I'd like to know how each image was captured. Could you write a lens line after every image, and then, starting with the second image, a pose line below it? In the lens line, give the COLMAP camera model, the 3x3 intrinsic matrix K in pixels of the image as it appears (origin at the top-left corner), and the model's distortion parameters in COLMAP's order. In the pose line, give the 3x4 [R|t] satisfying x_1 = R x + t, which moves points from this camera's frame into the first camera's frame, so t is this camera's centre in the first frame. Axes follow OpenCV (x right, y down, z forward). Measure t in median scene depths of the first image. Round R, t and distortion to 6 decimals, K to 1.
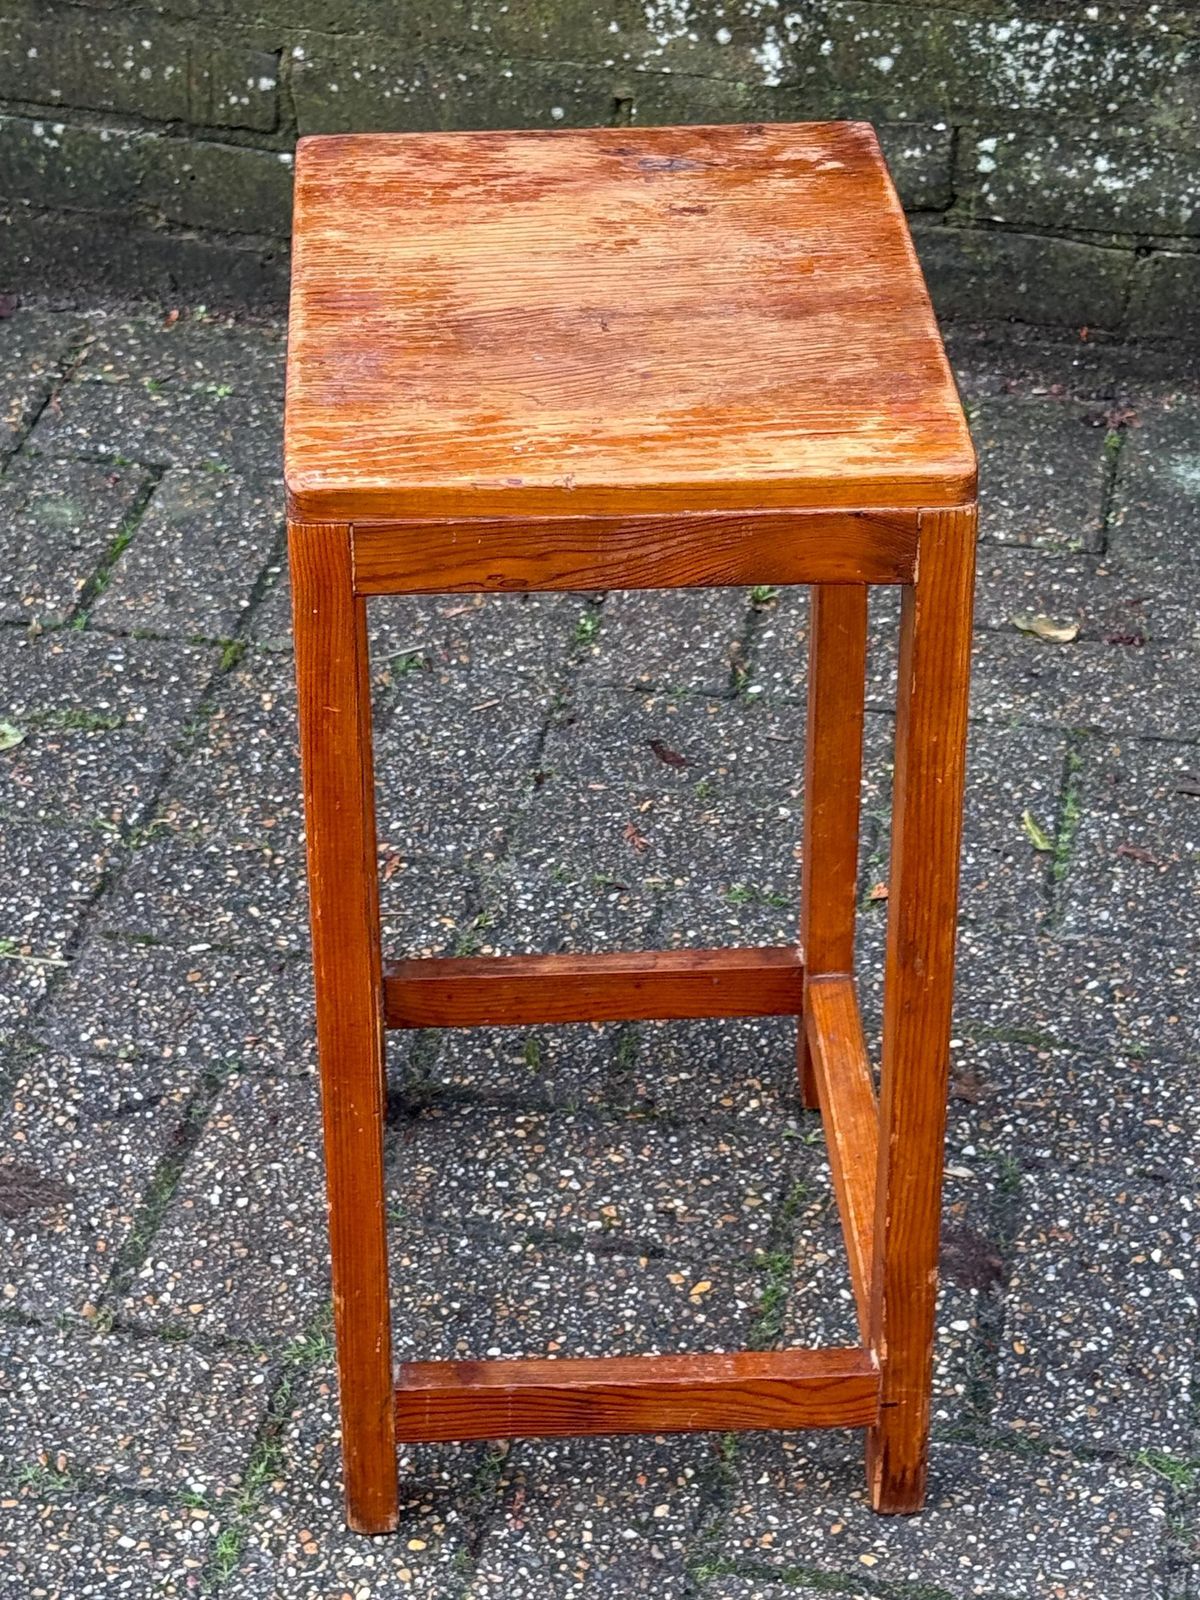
lens RADIAL K [[3759.0, 0, 604.6], [0, 3759.0, 841.7], [0, 0, 1]] dist [0.137029, 0.000000]
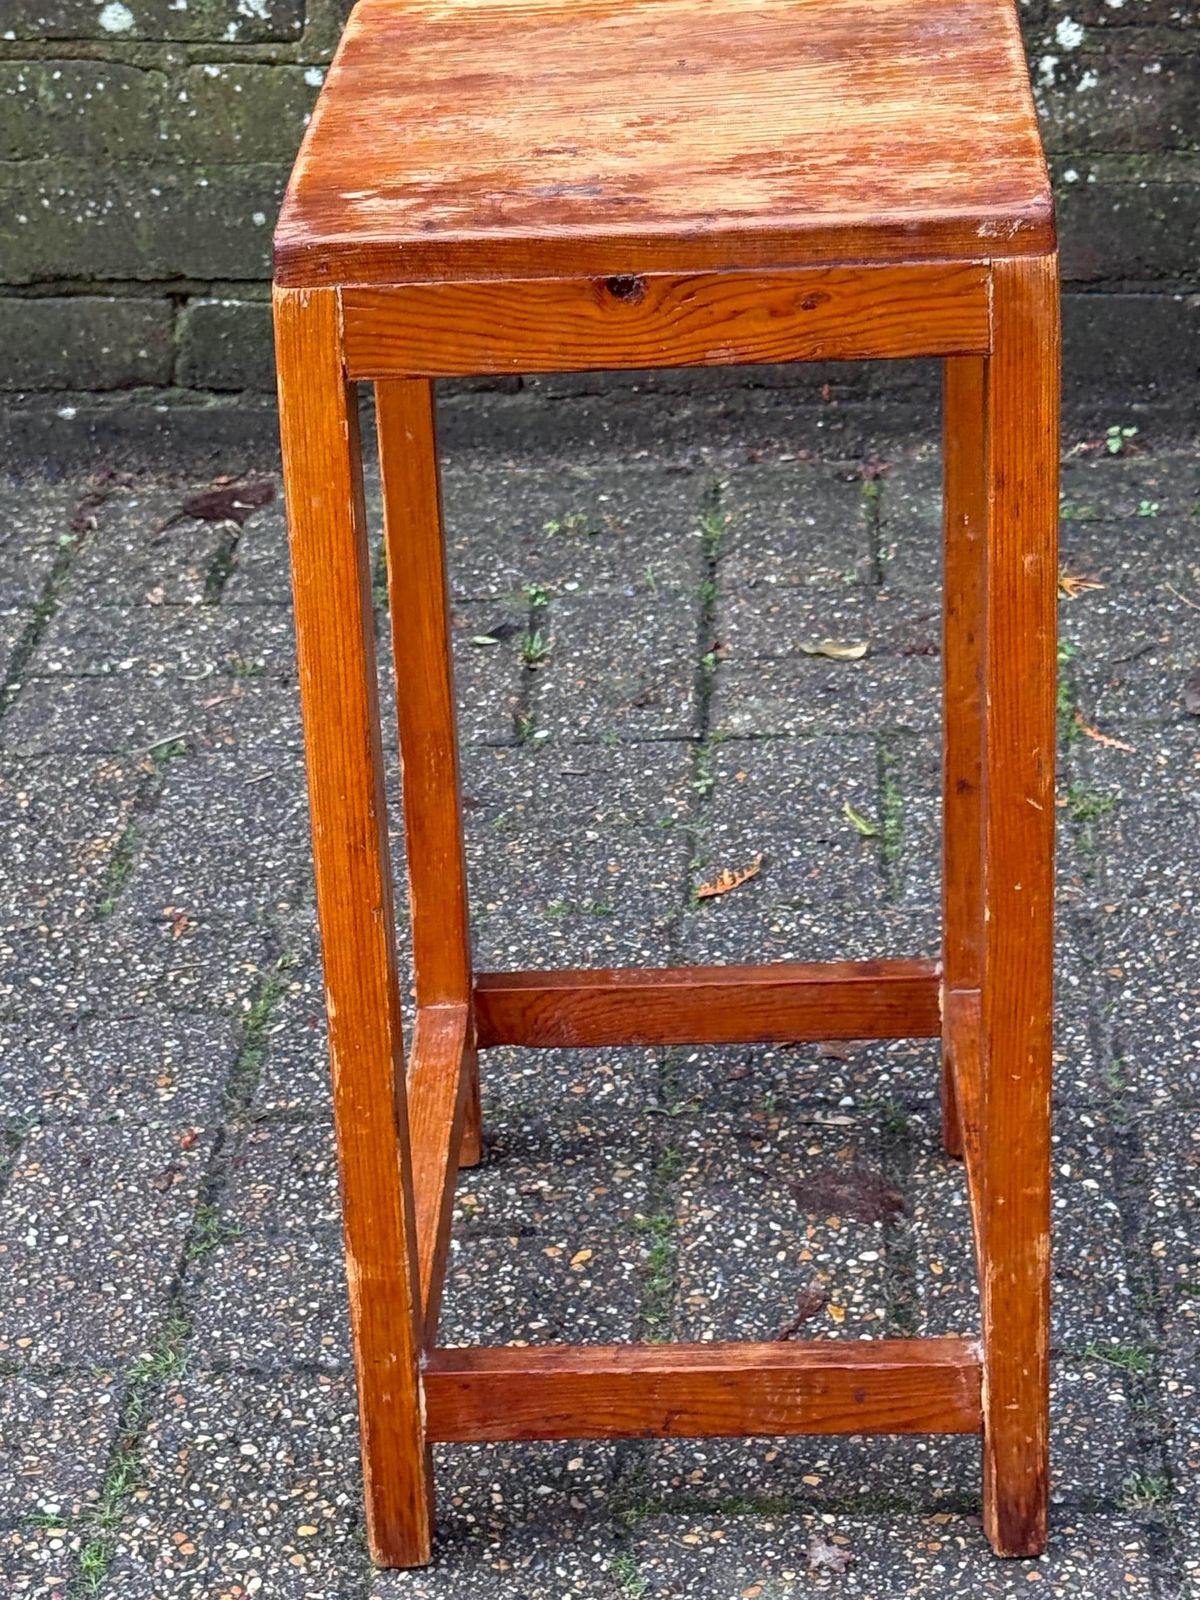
lens RADIAL K [[3759.0, 0, 591.2], [0, 3759.0, 849.8], [0, 0, 1]] dist [0.137029, 0.000000]
pose [[0.990328, -0.111036, 0.083191, -0.035497], [0.121375, 0.983822, -0.131763, 0.137493], [-0.067215, 0.140586, 0.987784, 0.088064]]
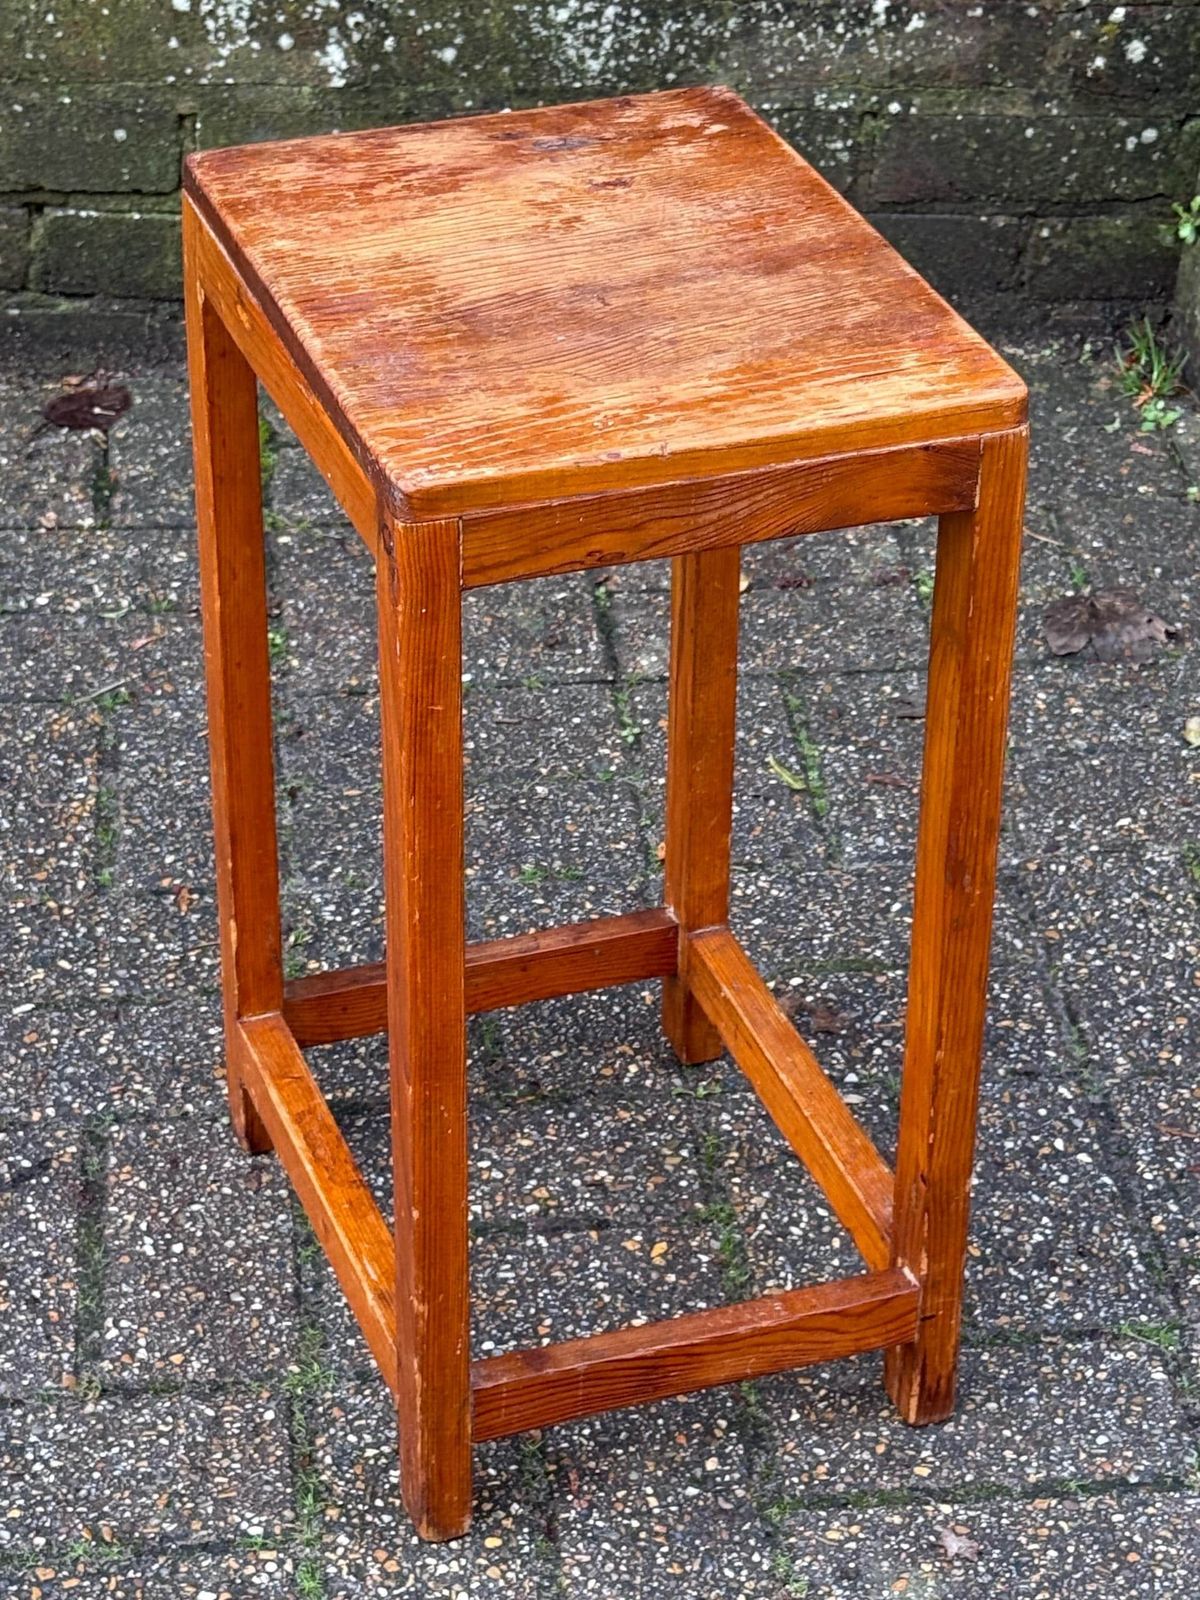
lens RADIAL K [[3759.0, 0, 637.7], [0, 3759.0, 849.7], [0, 0, 1]] dist [0.137029, 0.000000]
pose [[0.957349, -0.146724, 0.248908, -0.209845], [0.147729, 0.988918, 0.014745, -0.003675], [-0.248313, 0.022655, 0.968415, 0.016486]]
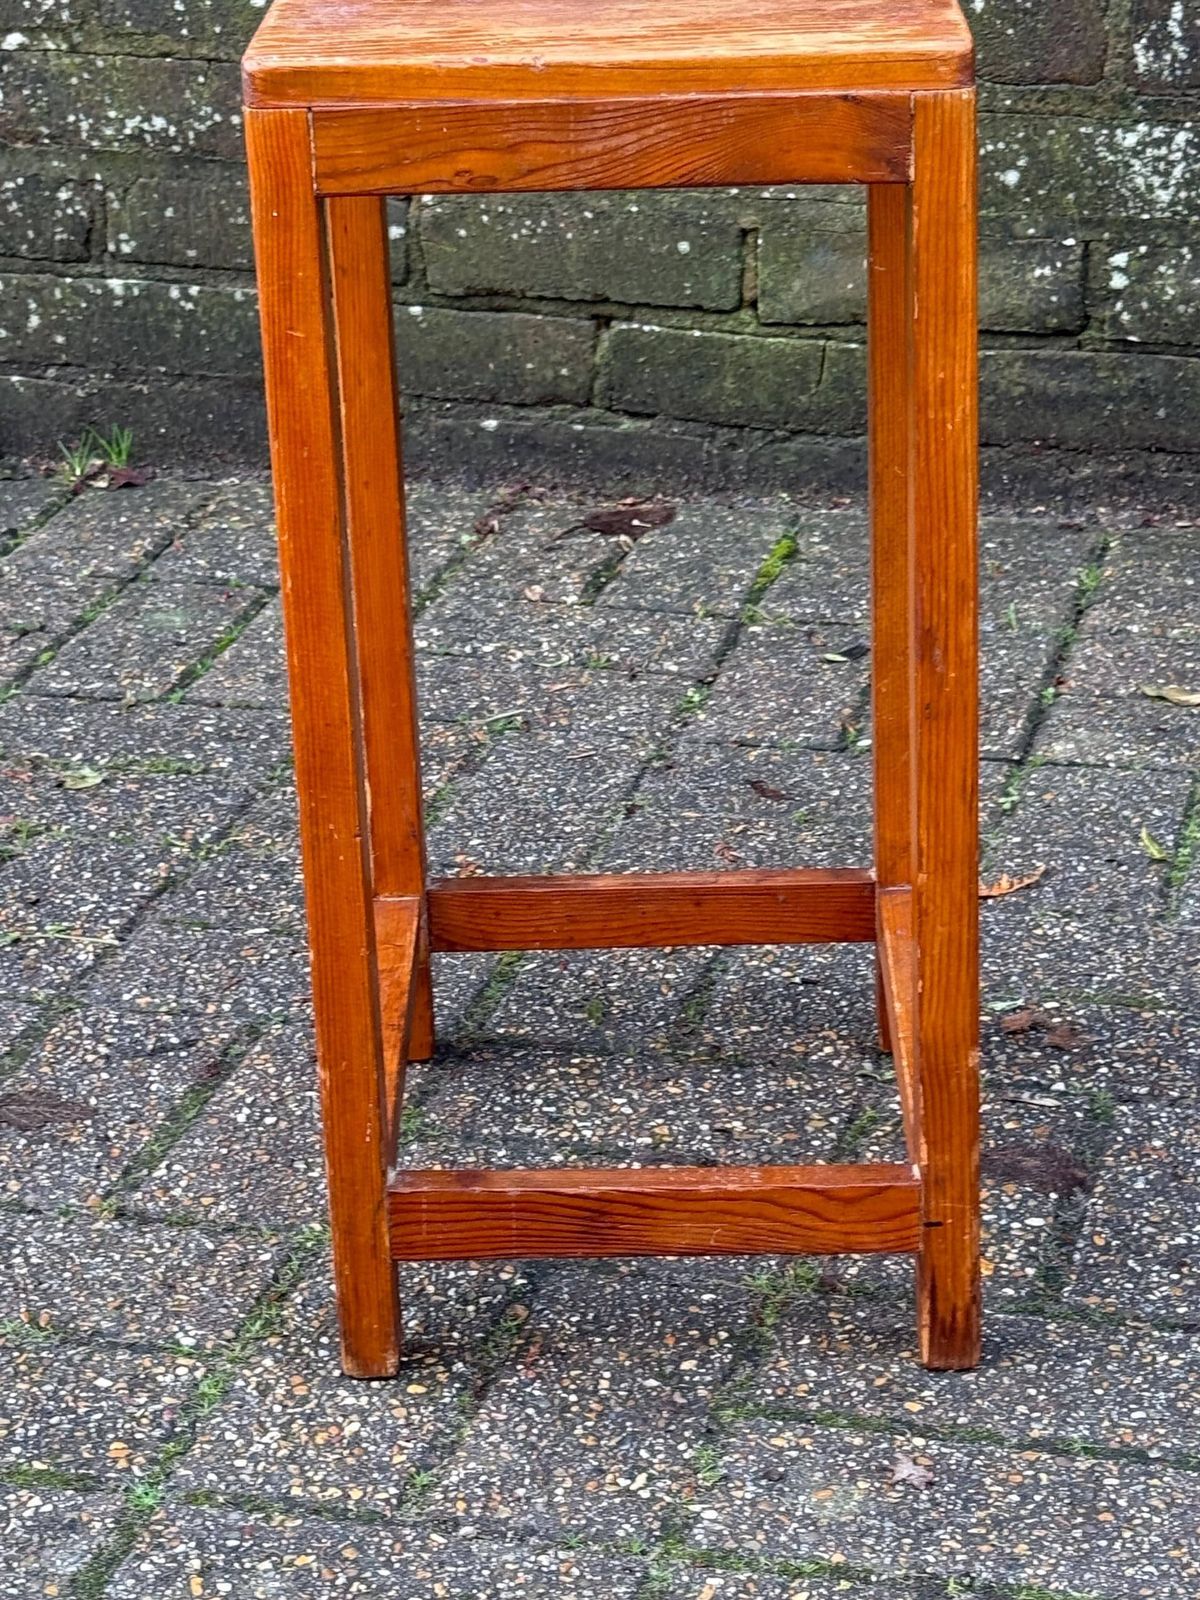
lens RADIAL K [[3759.0, 0, 573.1], [0, 3759.0, 846.1], [0, 0, 1]] dist [0.137029, 0.000000]
pose [[0.996065, -0.003740, -0.088552, 0.061449], [-0.013881, 0.980196, -0.197541, 0.211553], [0.087537, 0.197992, 0.976287, 0.080511]]
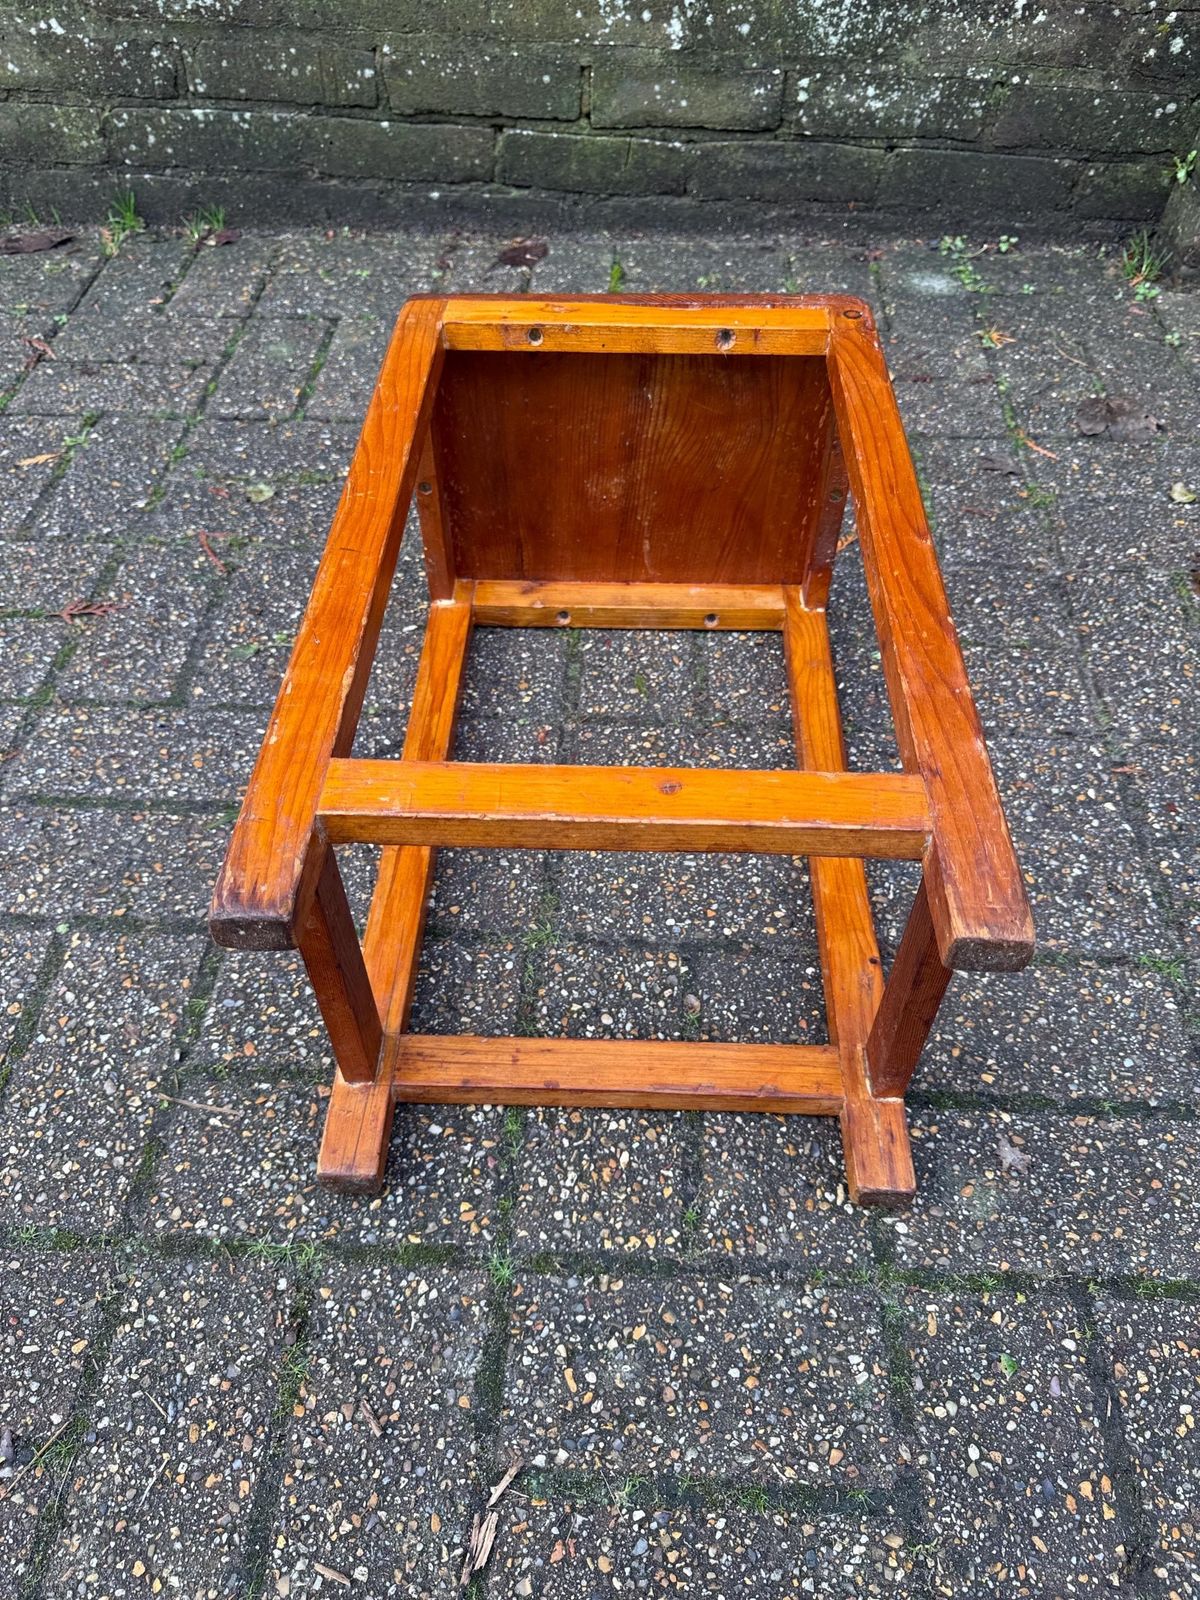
lens RADIAL K [[1166.3, 0, 606.2], [0, 1166.3, 791.1], [0, 0, 1]] dist [0.008850, -0.018998]
pose [[0.991878, -0.101485, 0.076672, -0.077377], [0.079373, 0.964898, 0.250345, -0.021365], [-0.099387, -0.242226, 0.965116, 0.565675]]
